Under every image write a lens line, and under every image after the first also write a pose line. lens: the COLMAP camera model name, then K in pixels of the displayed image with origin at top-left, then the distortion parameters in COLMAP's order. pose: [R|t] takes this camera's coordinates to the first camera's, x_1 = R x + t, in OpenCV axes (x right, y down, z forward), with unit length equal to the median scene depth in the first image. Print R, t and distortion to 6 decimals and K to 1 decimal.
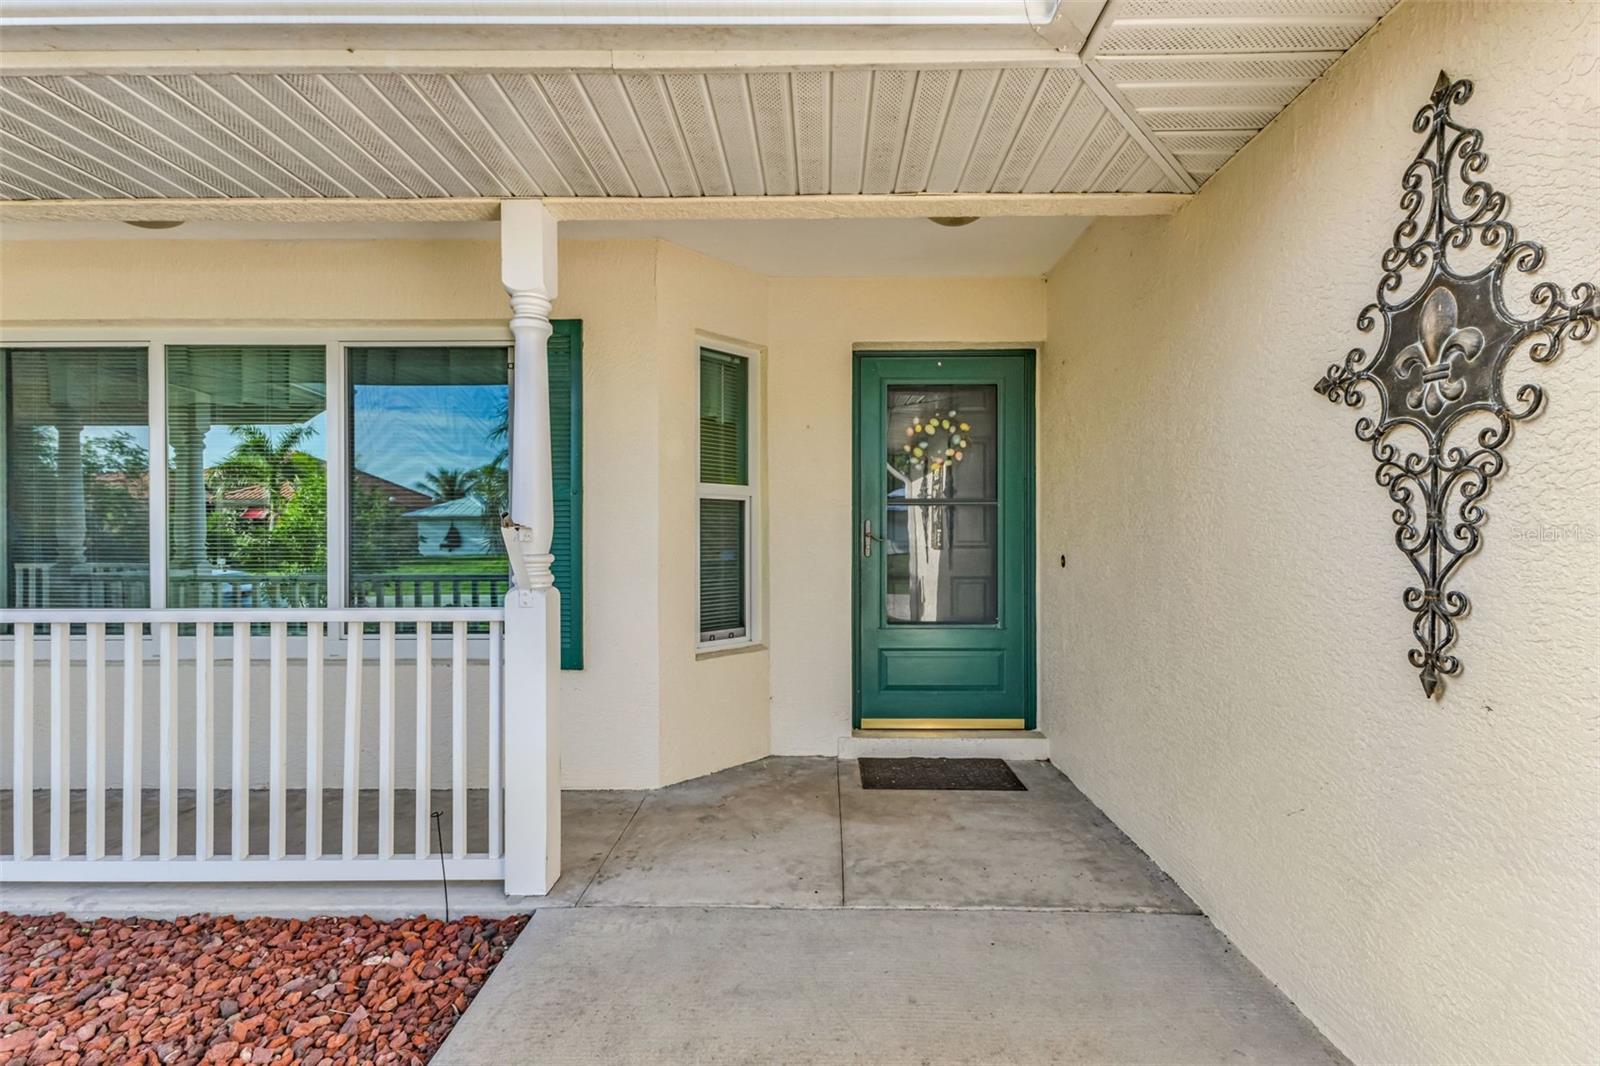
lens RADIAL K [[695.2, 0, 810.7], [0, 695.2, 539.7], [0, 0, 1]] dist [0.009752, -0.005483]
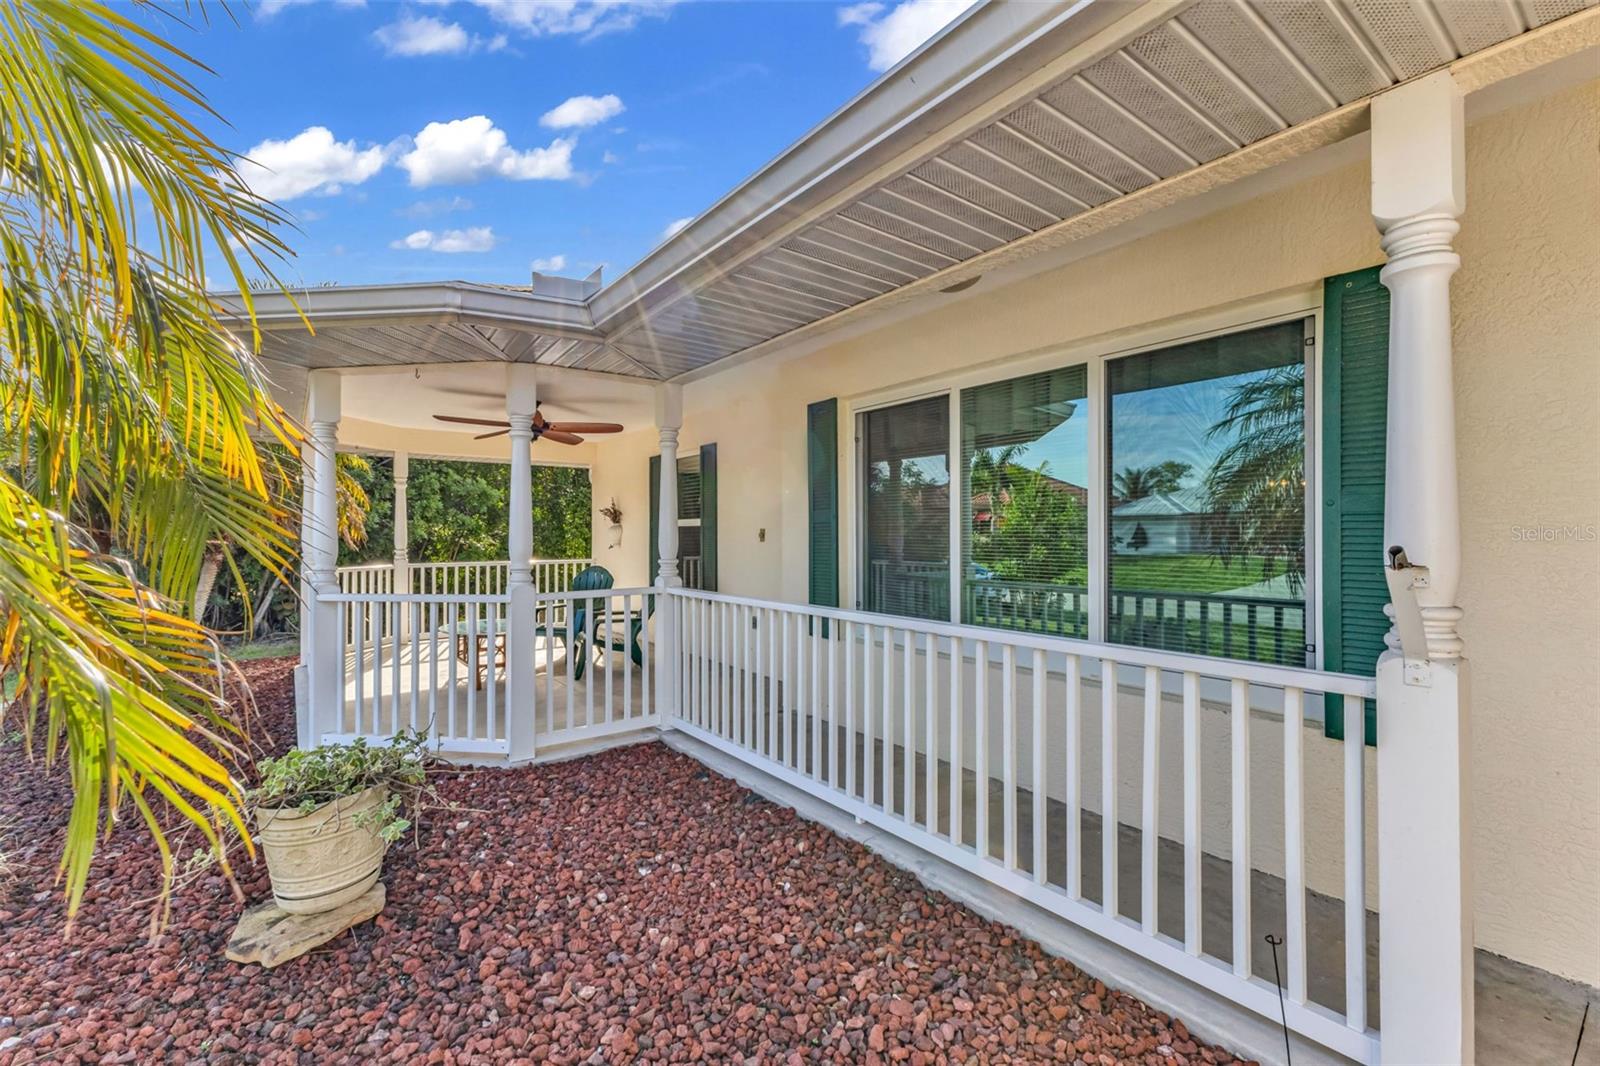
lens RADIAL K [[695.2, 0, 810.7], [0, 695.2, 539.7], [0, 0, 1]] dist [0.009752, -0.005483]
pose [[0.610335, 0.004204, -0.792132, -0.230195], [-0.002715, 0.999991, 0.003215, -0.043645], [0.792139, 0.000188, 0.610341, 0.123749]]
